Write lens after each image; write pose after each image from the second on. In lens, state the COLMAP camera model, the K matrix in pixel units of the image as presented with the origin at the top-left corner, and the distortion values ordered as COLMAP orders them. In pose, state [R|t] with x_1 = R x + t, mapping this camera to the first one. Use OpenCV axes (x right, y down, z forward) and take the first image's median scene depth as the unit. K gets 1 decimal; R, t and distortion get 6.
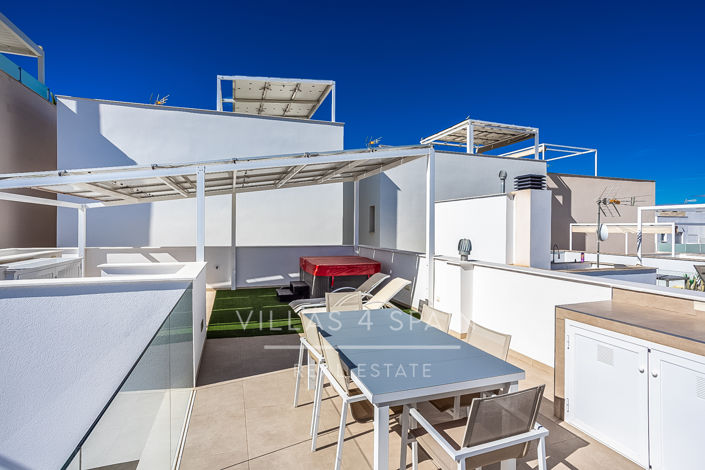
lens RADIAL K [[351.5, 0, 352.5], [0, 351.5, 235.0], [0, 0, 1]] dist [-0.001616, 0.000927]
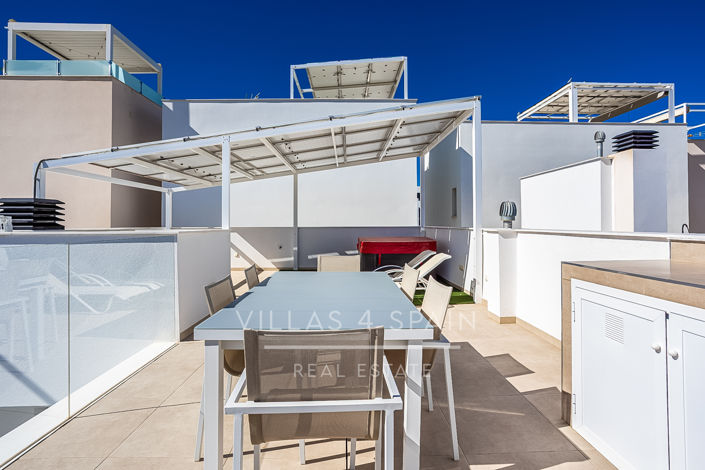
lens RADIAL K [[360.7, 0, 351.4], [0, 360.7, 223.3], [0, 0, 1]] dist [-0.050555, 0.032555]
pose [[0.957790, -0.007635, -0.287369, 0.109568], [0.002853, 0.999850, -0.017055, 0.039127], [0.287456, 0.015515, 0.957668, 0.056341]]
